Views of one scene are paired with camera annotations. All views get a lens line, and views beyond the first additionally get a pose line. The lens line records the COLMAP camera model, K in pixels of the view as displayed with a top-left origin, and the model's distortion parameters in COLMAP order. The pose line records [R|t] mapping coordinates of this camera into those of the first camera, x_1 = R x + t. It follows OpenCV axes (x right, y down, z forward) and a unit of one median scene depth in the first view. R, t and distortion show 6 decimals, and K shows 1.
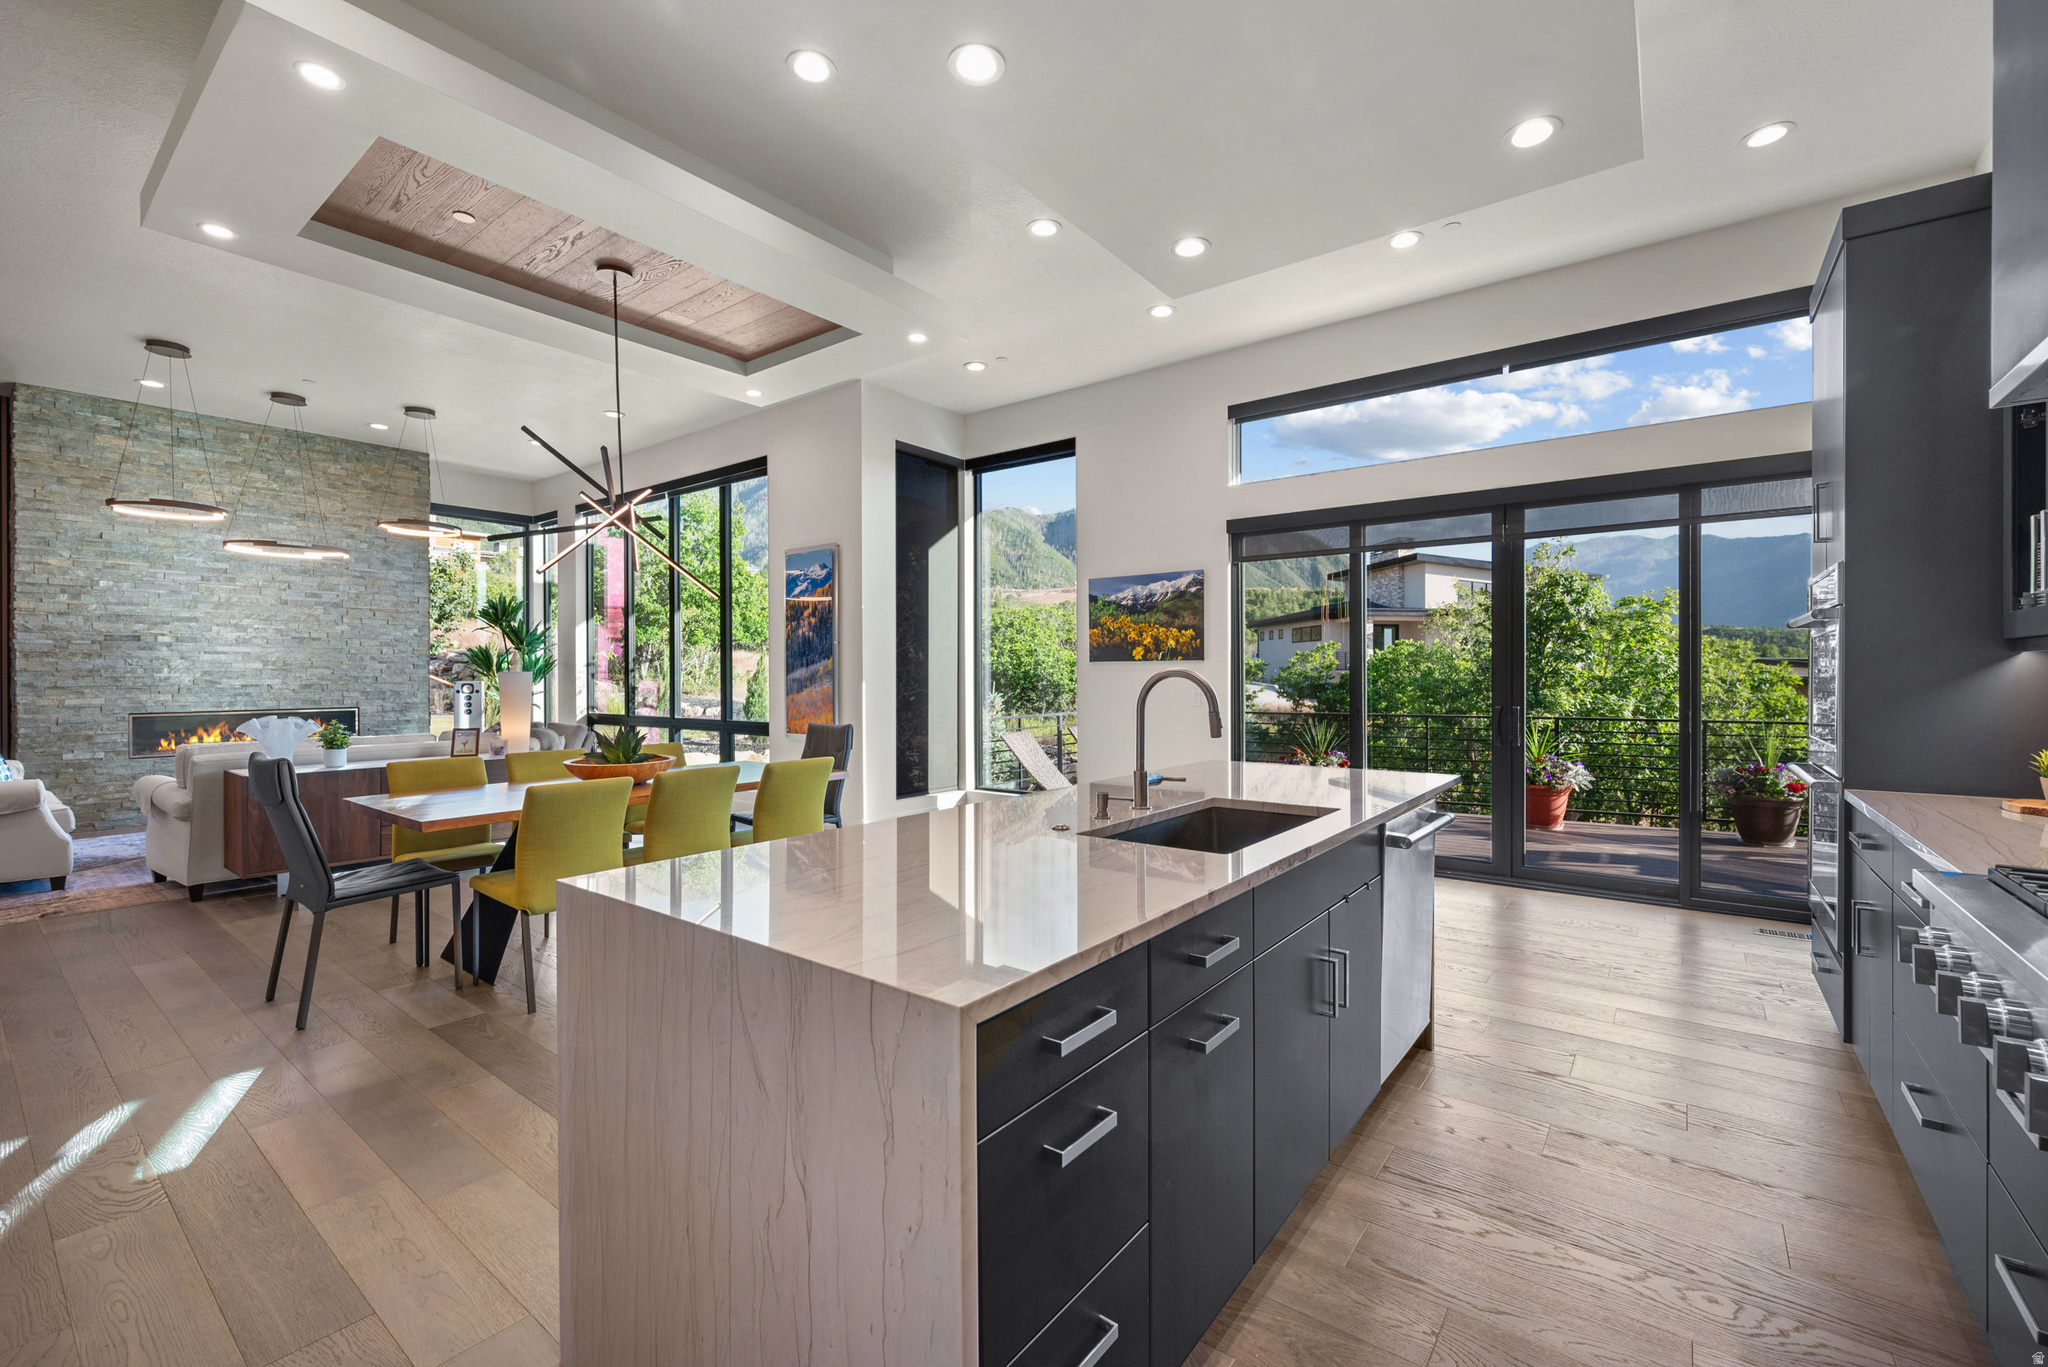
lens RADIAL K [[862.2, 0, 1022.8], [0, 862.2, 673.6], [0, 0, 1]] dist [0.001600, 0.000268]
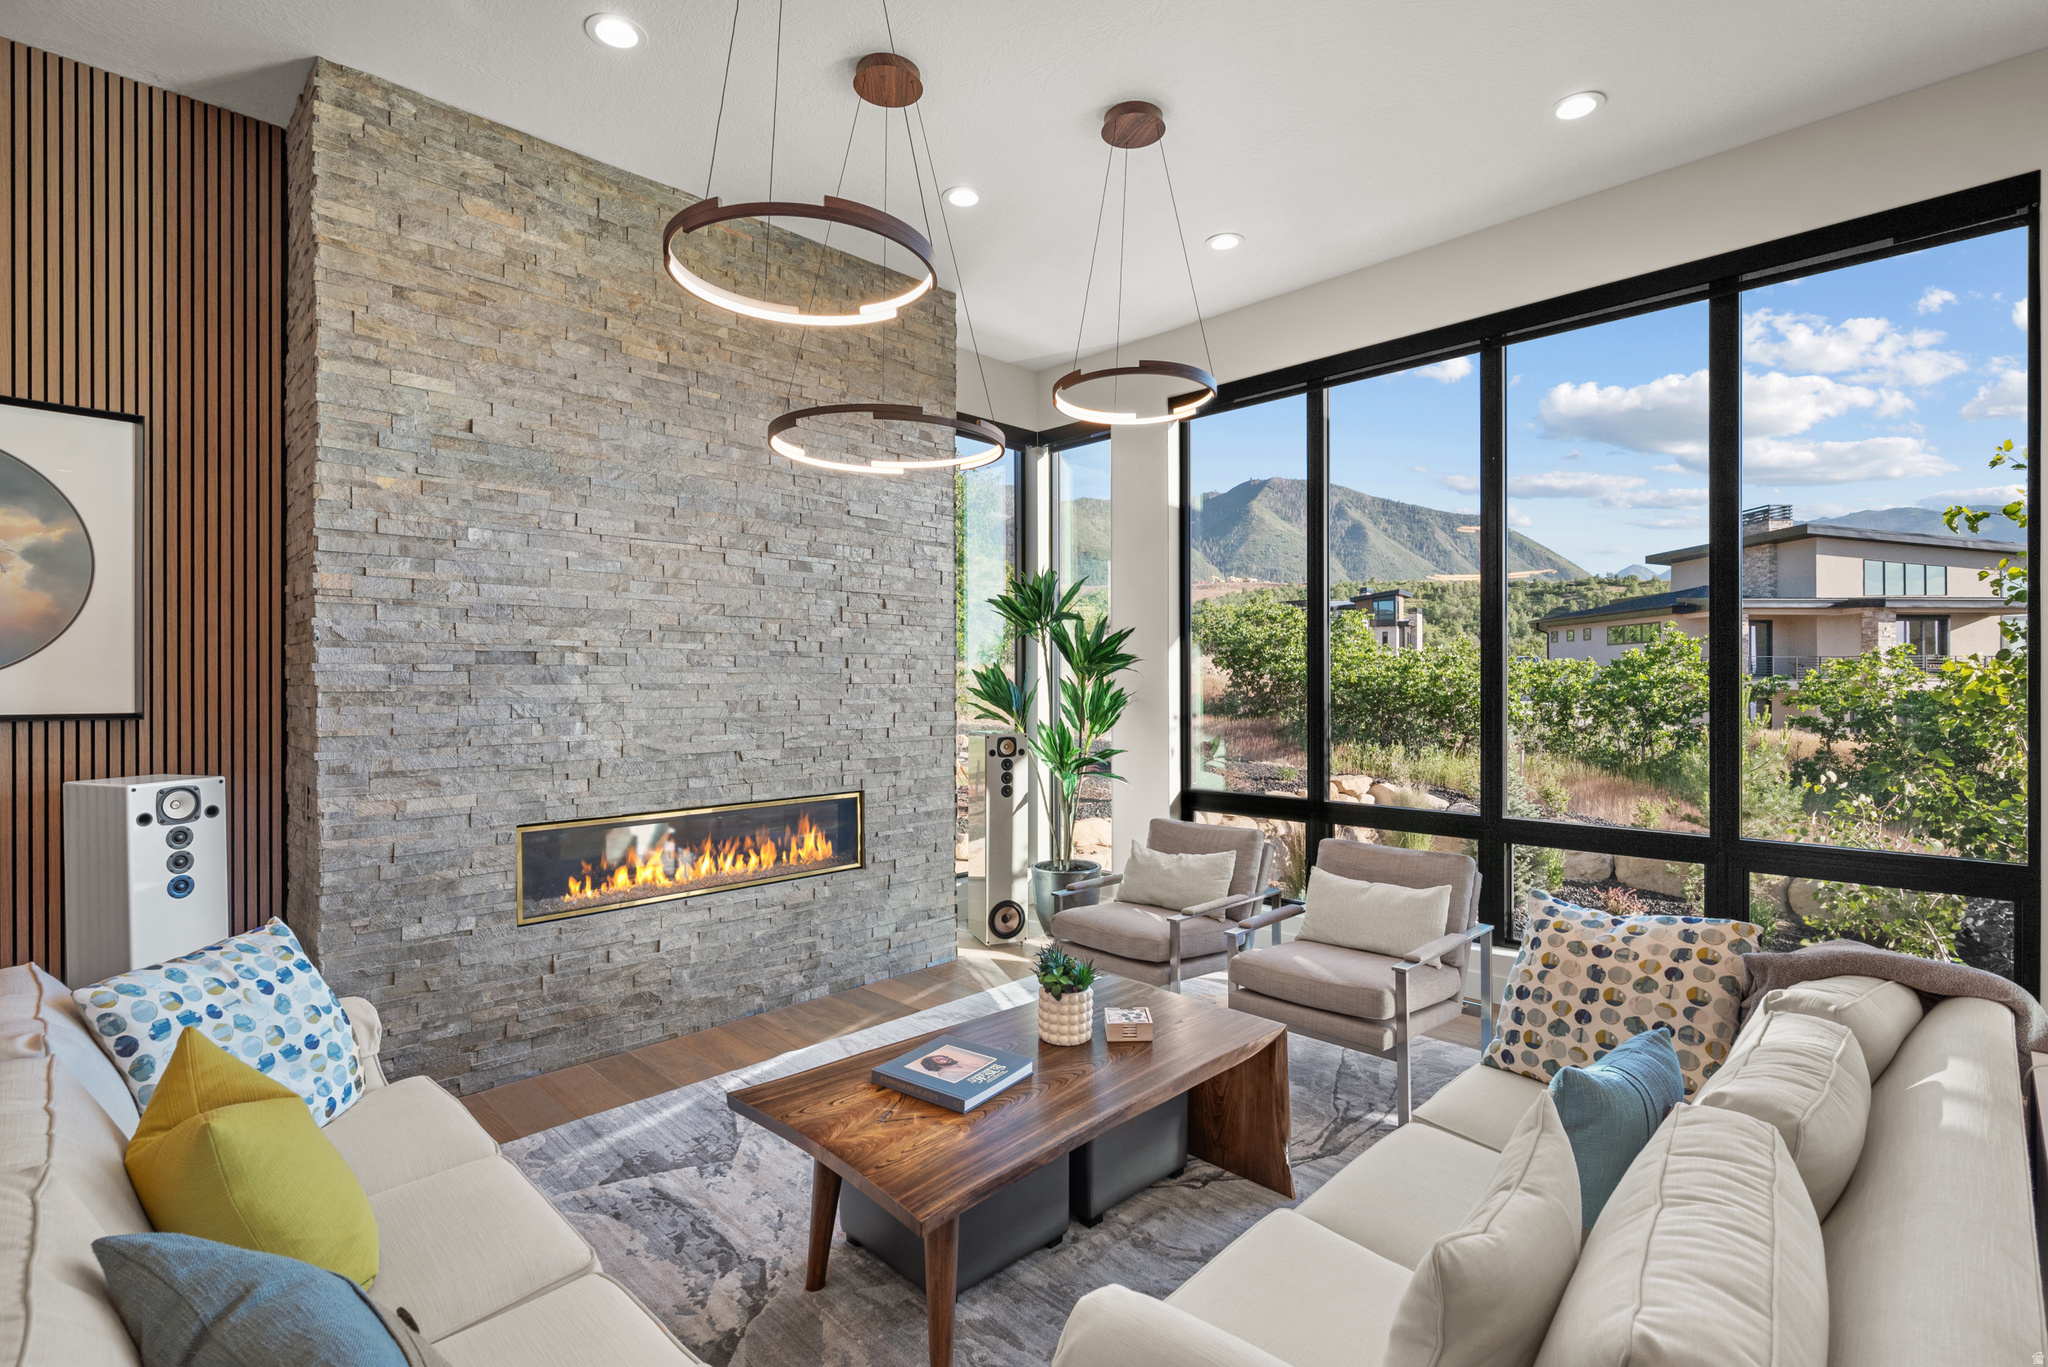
lens RADIAL K [[956.2, 0, 1021.5], [0, 956.2, 679.0], [0, 0, 1]] dist [-0.000880, 0.000197]
pose [[0.993314, -0.002004, -0.115429, -0.731629], [0.001729, 0.999995, -0.002482, -0.028761], [0.115433, 0.002266, 0.993313, 0.548181]]
